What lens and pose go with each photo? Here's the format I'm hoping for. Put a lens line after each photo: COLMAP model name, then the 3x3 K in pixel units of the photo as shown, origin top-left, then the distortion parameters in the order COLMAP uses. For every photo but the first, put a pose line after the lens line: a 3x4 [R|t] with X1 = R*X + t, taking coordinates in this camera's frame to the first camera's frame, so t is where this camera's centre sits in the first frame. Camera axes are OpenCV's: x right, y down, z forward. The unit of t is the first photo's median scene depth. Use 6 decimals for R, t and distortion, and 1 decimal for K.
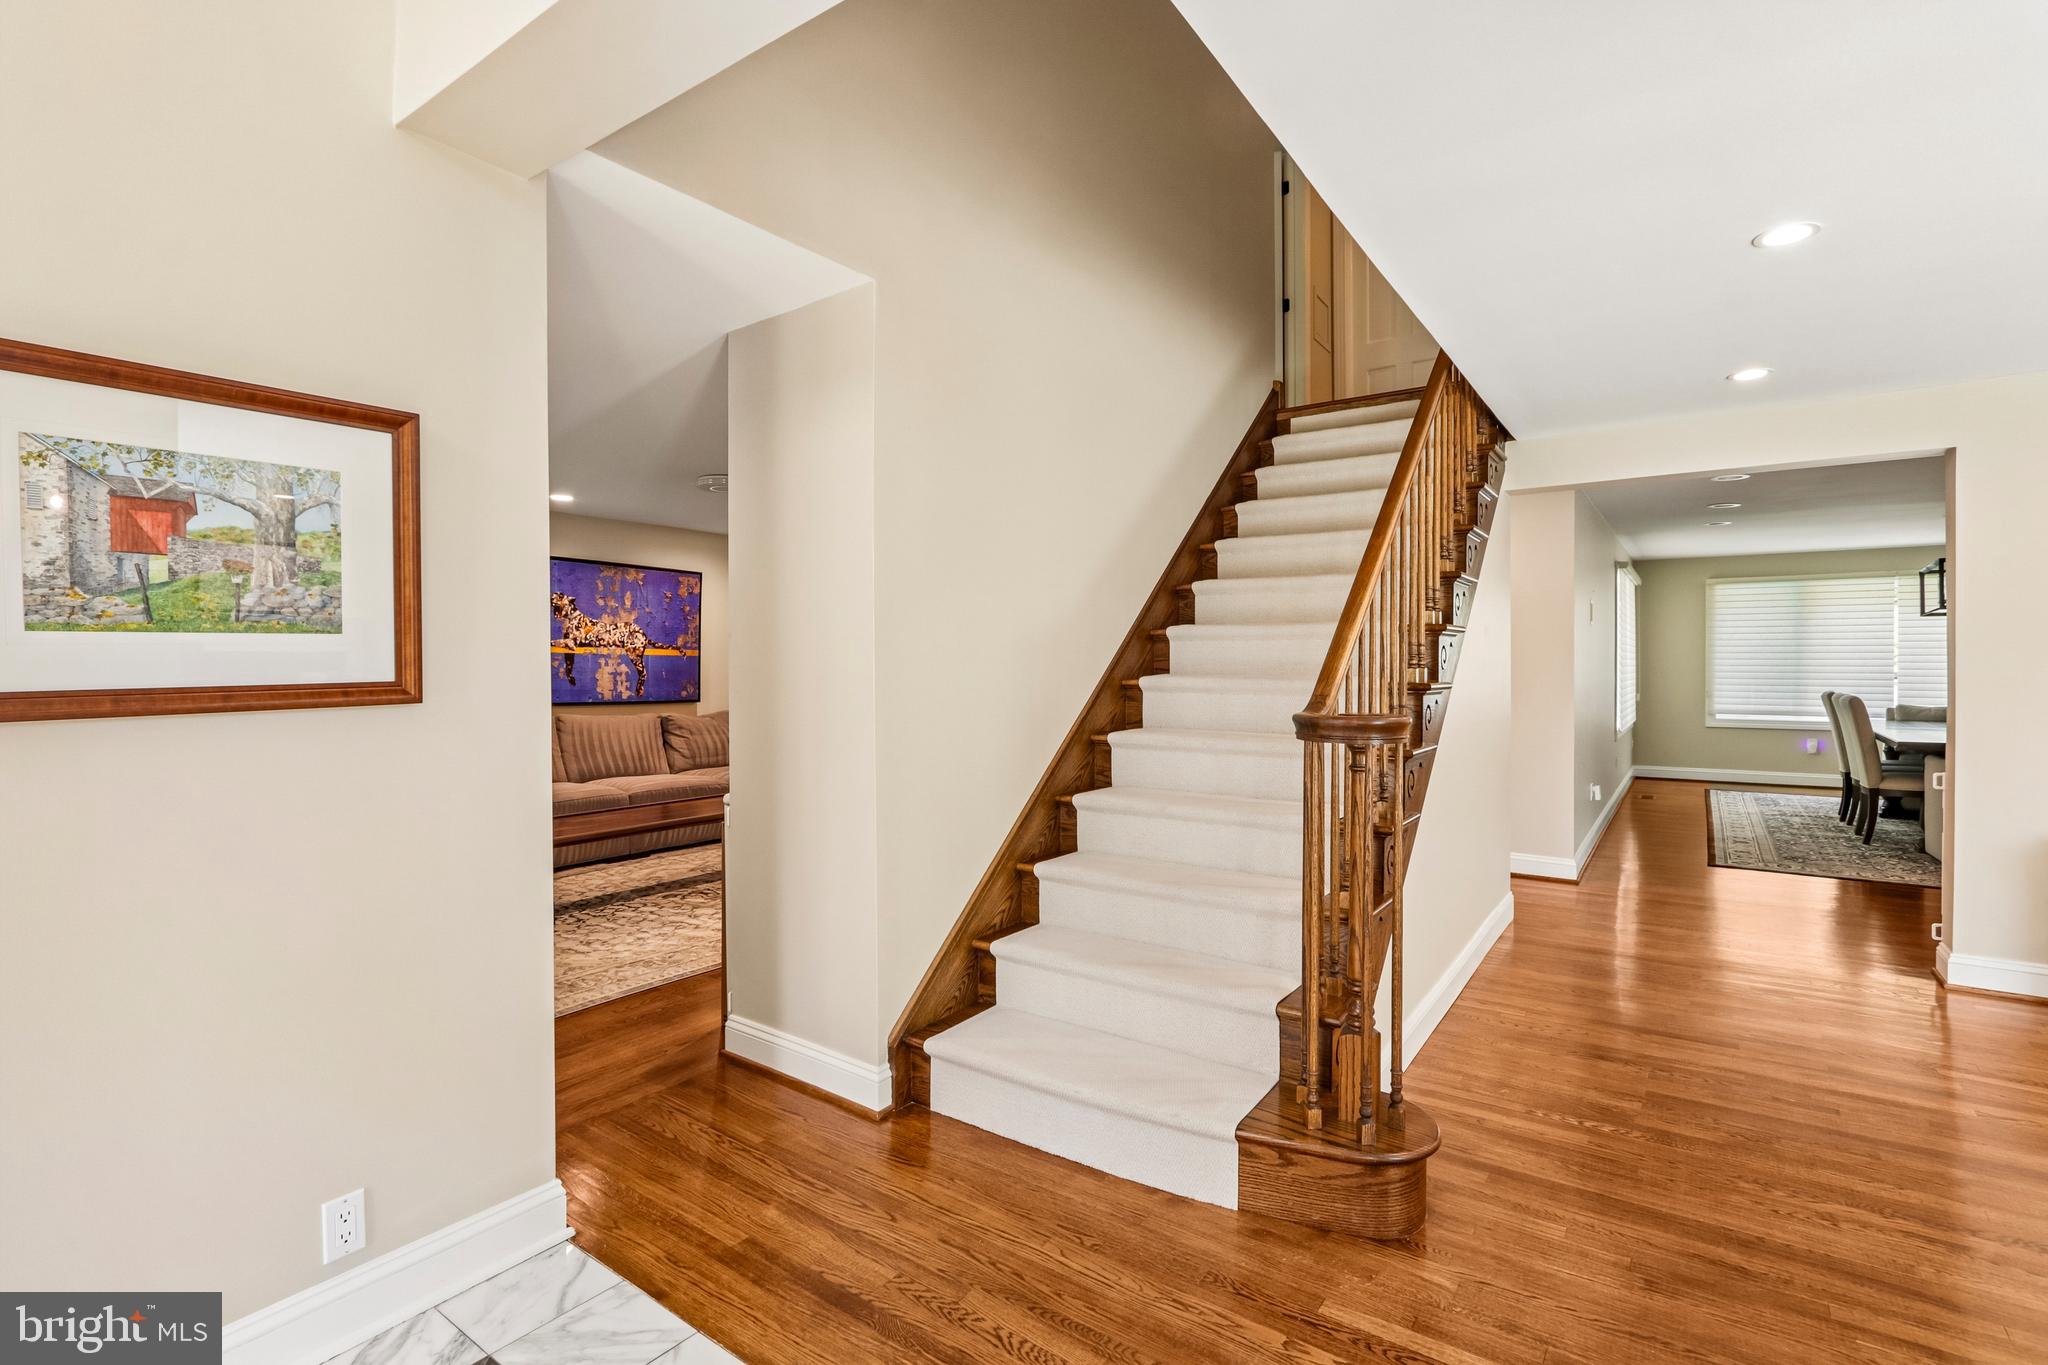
lens RADIAL K [[947.9, 0, 1011.9], [0, 947.9, 678.0], [0, 0, 1]] dist [-0.000080, -0.000268]
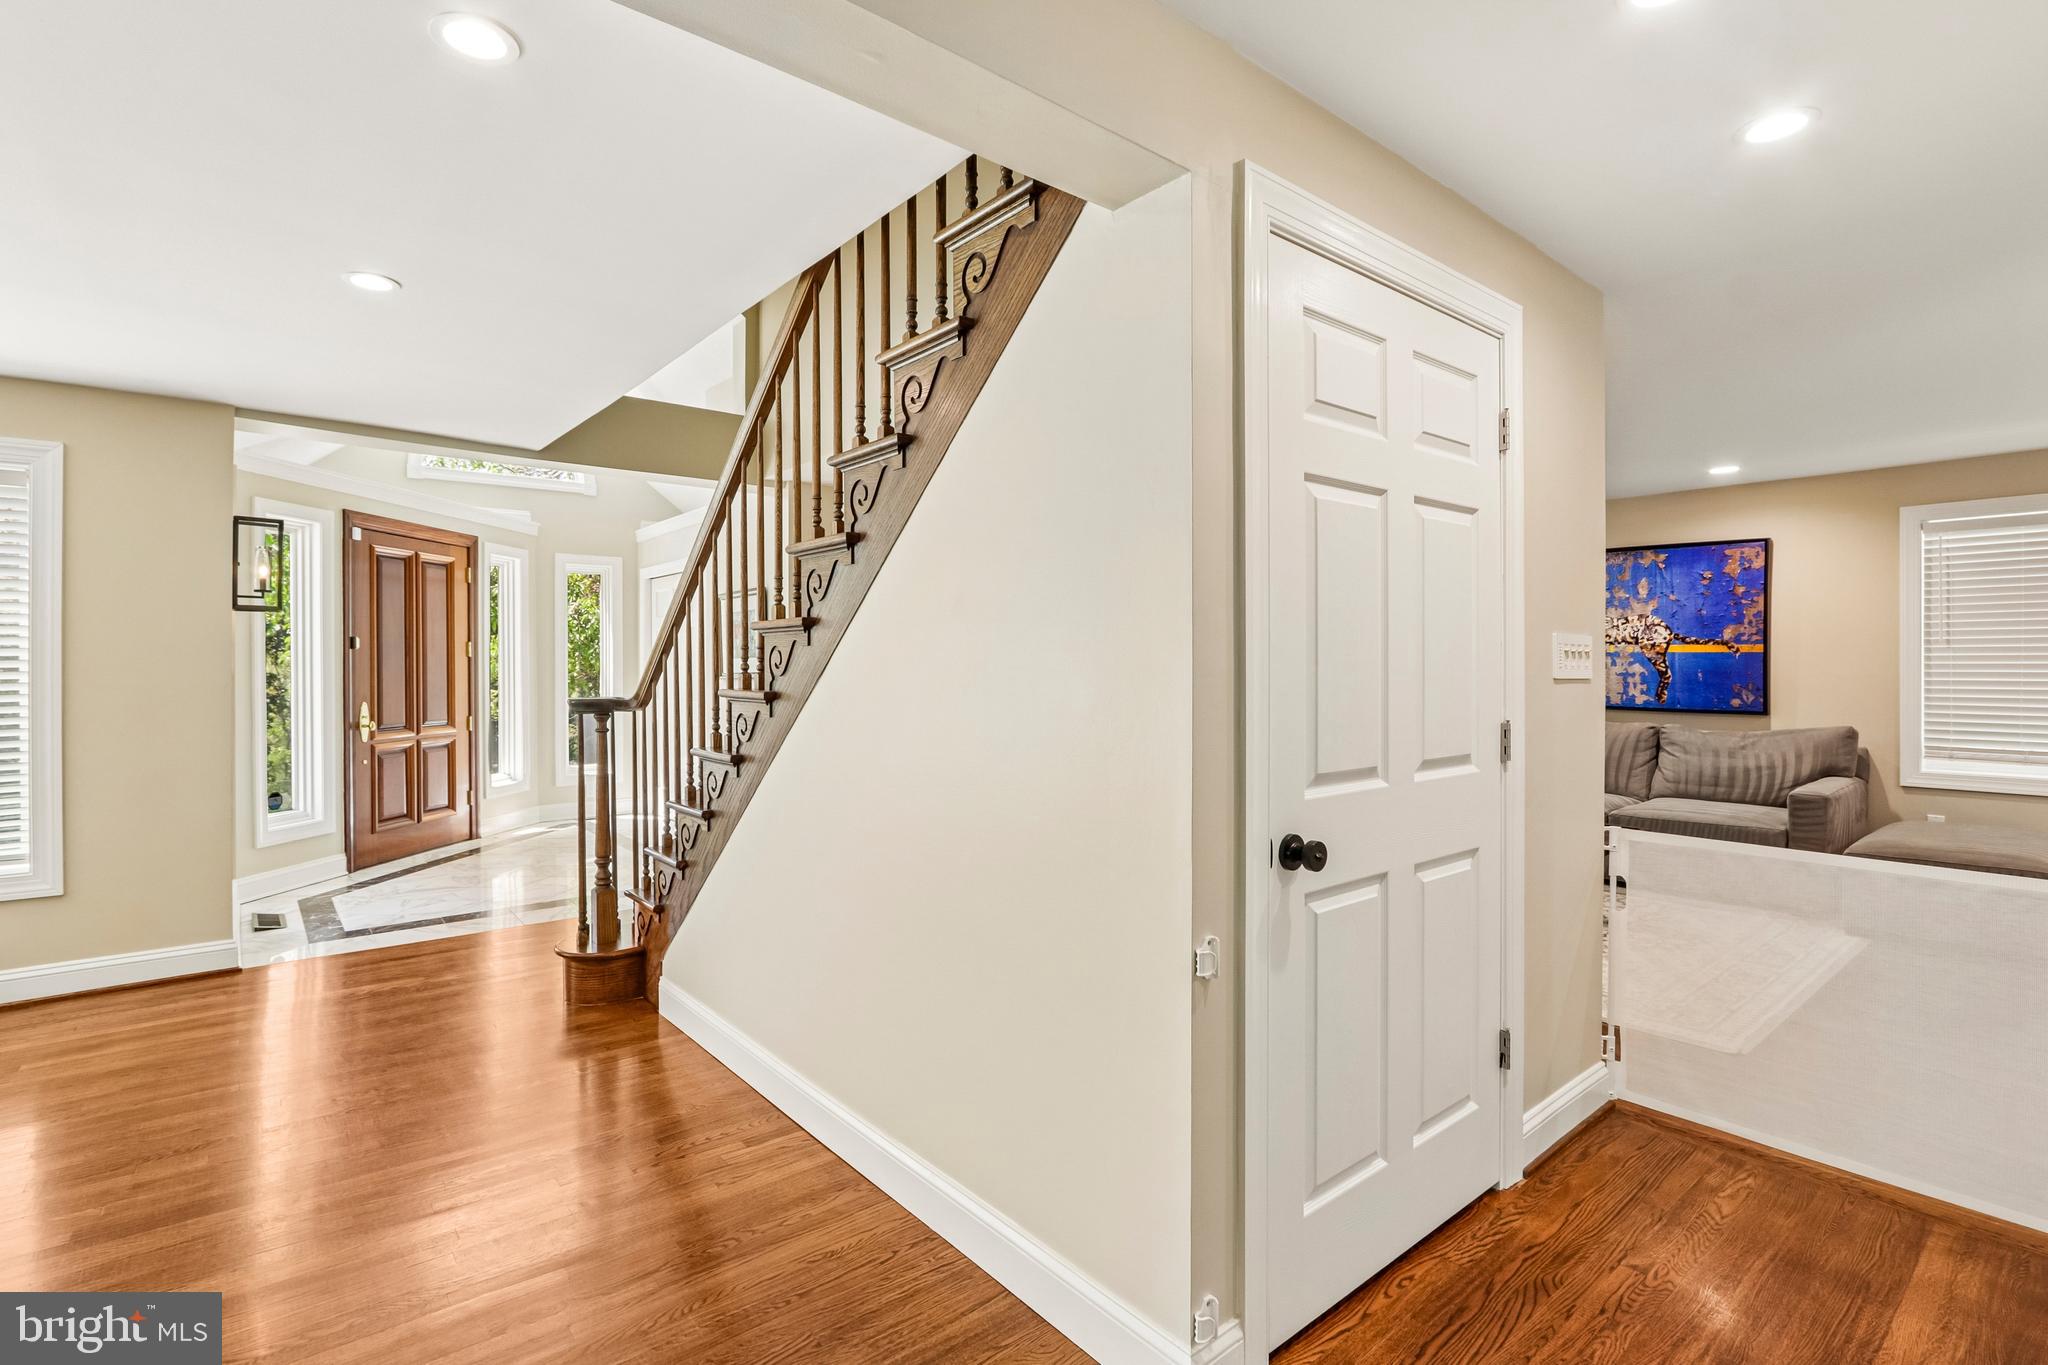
lens RADIAL K [[947.9, 0, 1011.1], [0, 947.9, 670.8], [0, 0, 1]] dist [-0.000080, -0.000268]
pose [[-0.254466, 0.006590, -0.967059, 0.563181], [-0.013493, 0.999855, 0.010364, -0.009226], [0.966988, 0.015686, -0.254340, 0.665462]]
